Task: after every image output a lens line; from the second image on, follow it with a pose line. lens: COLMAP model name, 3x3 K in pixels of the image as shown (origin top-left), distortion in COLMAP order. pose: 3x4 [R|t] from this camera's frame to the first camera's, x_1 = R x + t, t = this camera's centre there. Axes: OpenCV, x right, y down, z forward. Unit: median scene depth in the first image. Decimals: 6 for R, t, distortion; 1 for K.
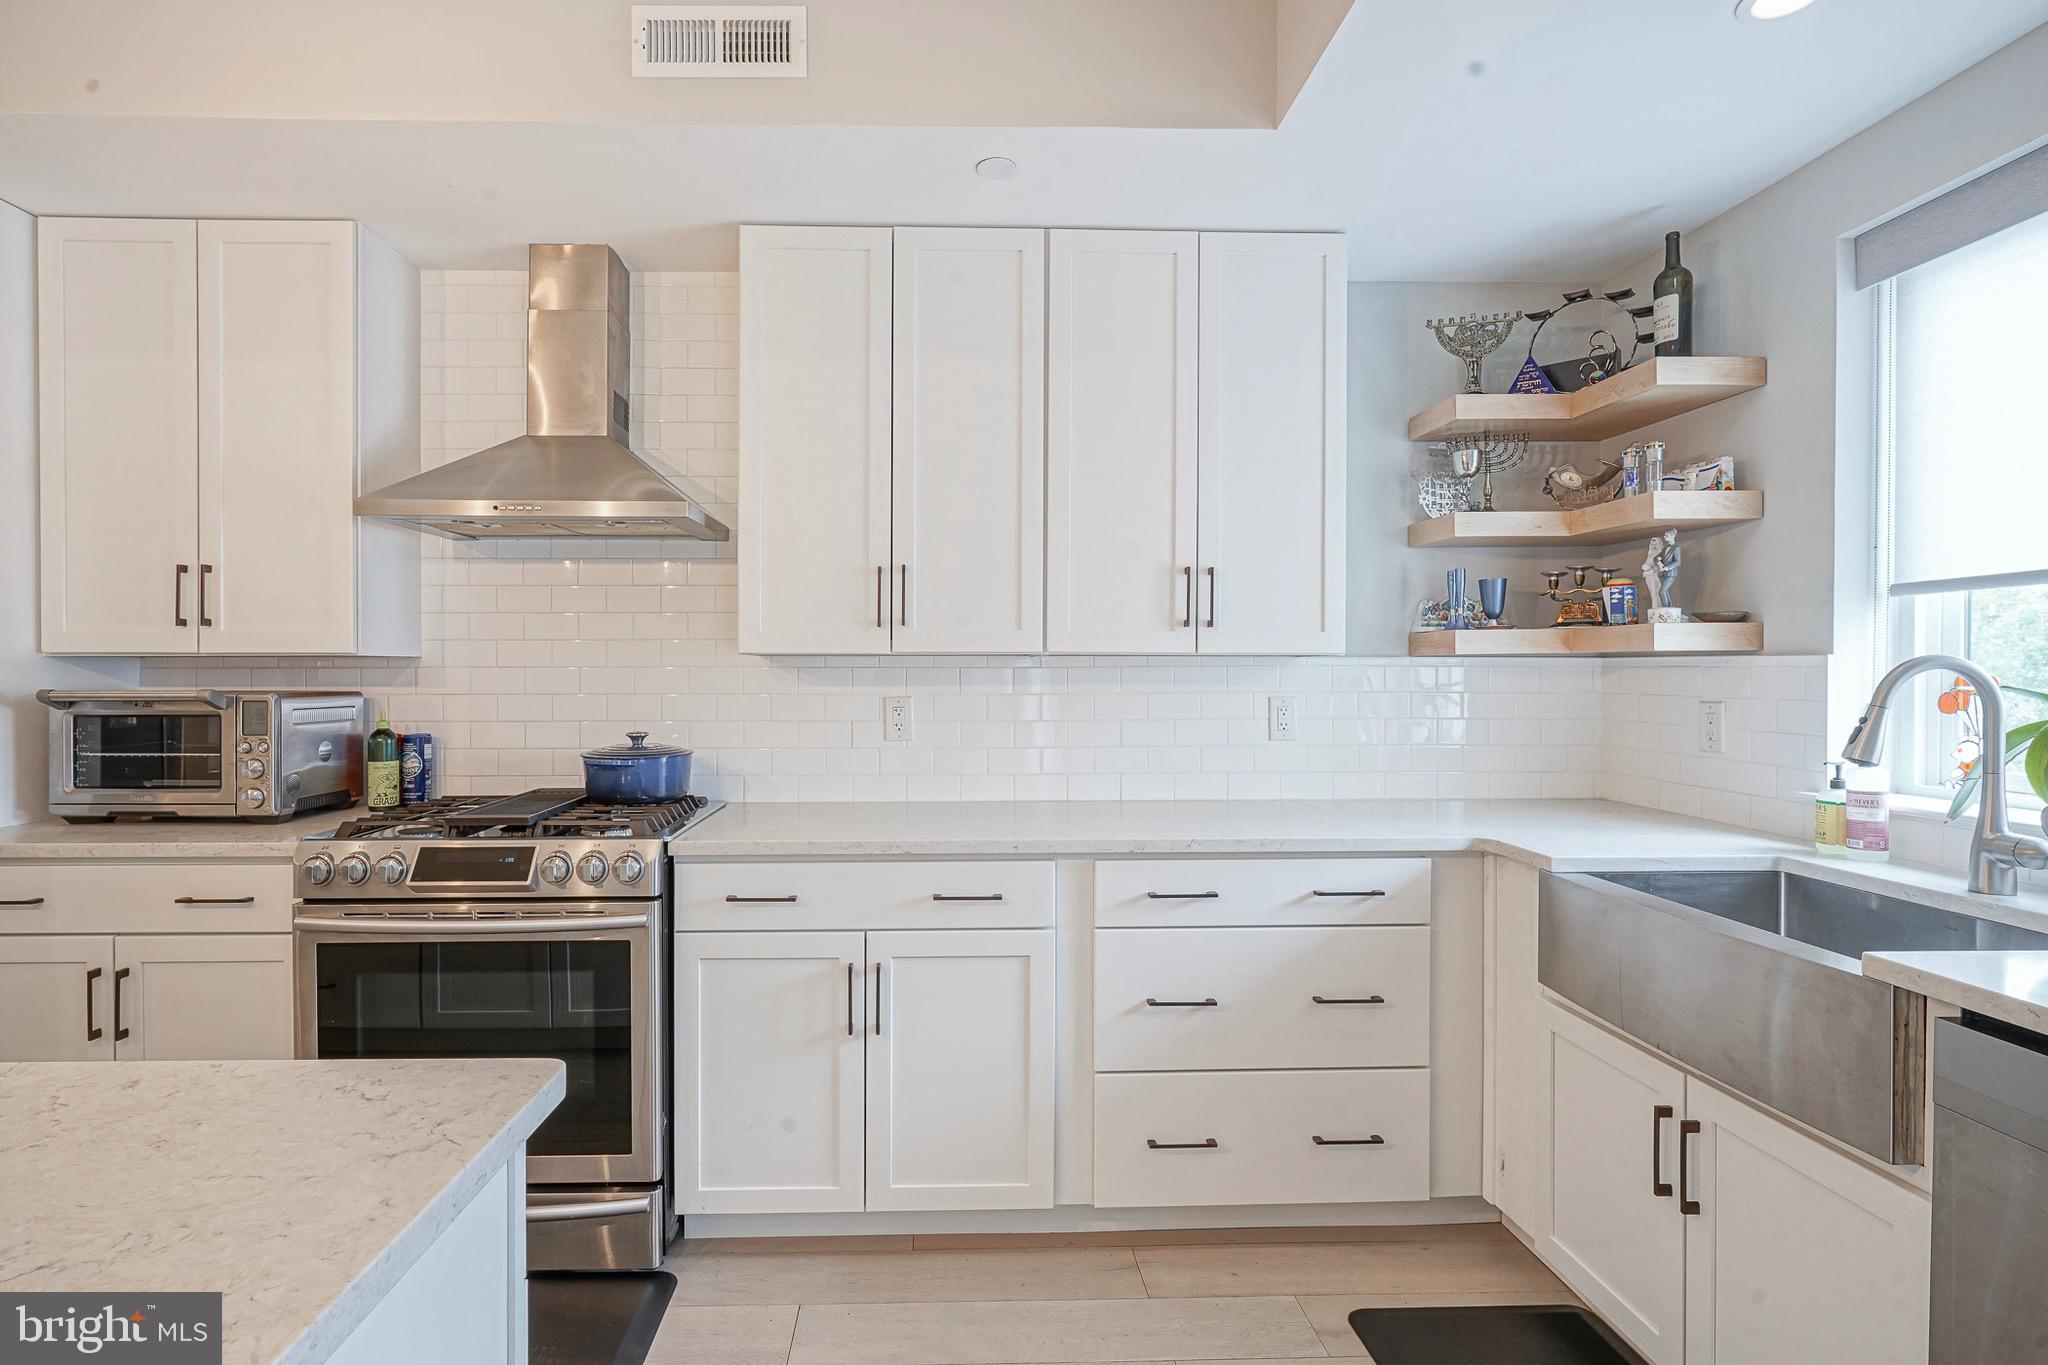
lens RADIAL K [[970.2, 0, 1024.0], [0, 970.2, 682.5], [0, 0, 1]] dist [-0.009751, -0.000799]
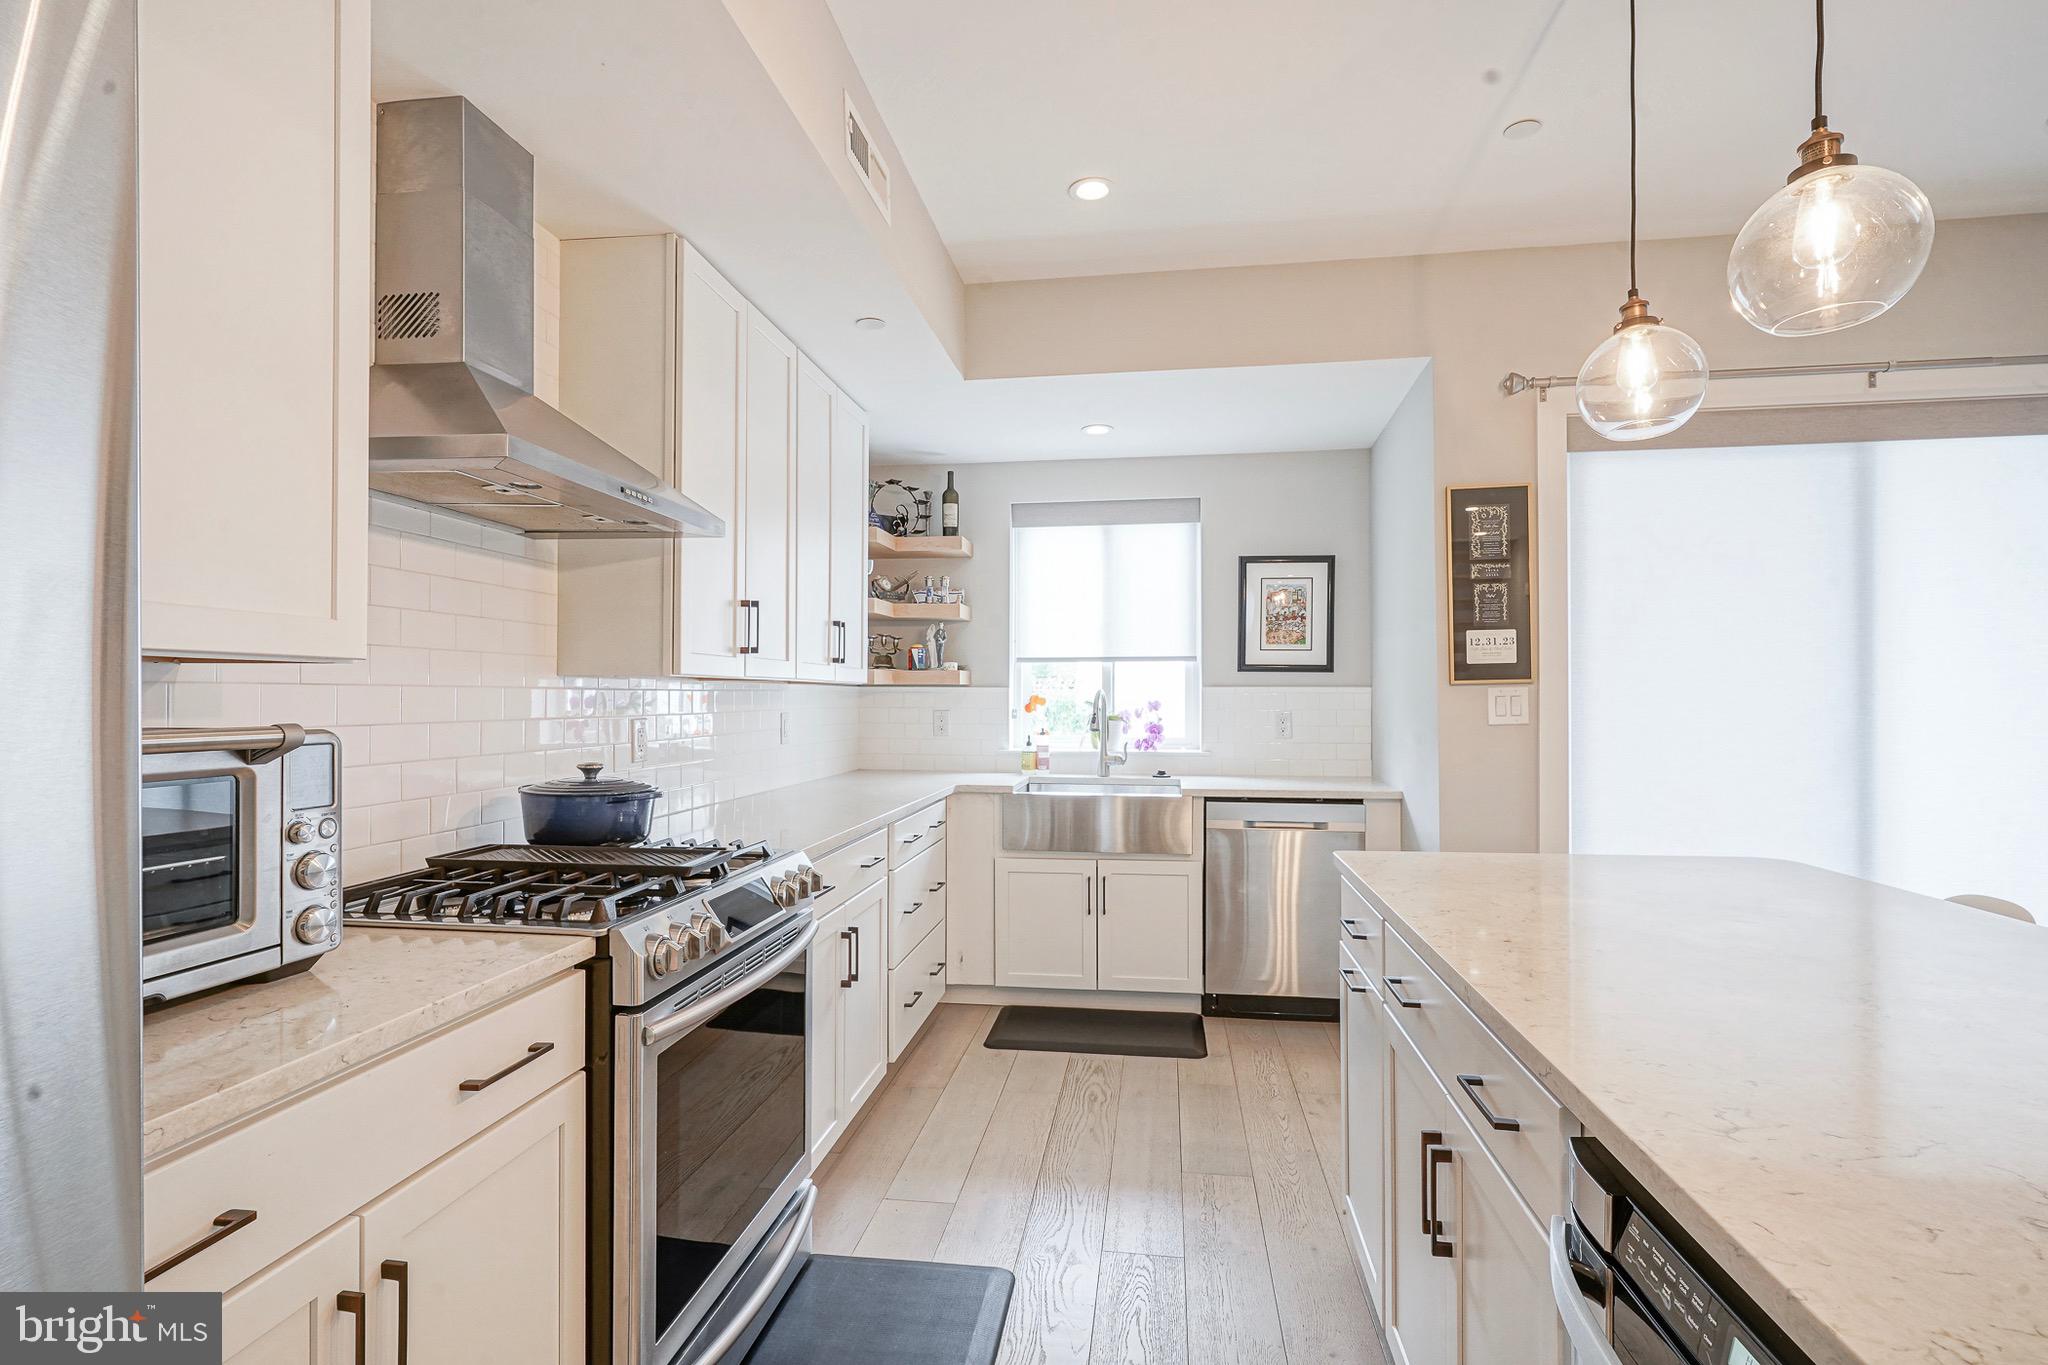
lens RADIAL K [[970.2, 0, 1024.0], [0, 970.2, 682.5], [0, 0, 1]] dist [-0.009751, -0.000799]
pose [[0.179166, 0.013592, 0.983725, -1.242537], [0.004468, 0.999883, -0.014629, -0.006627], [-0.983809, 0.007017, 0.179084, 0.500360]]
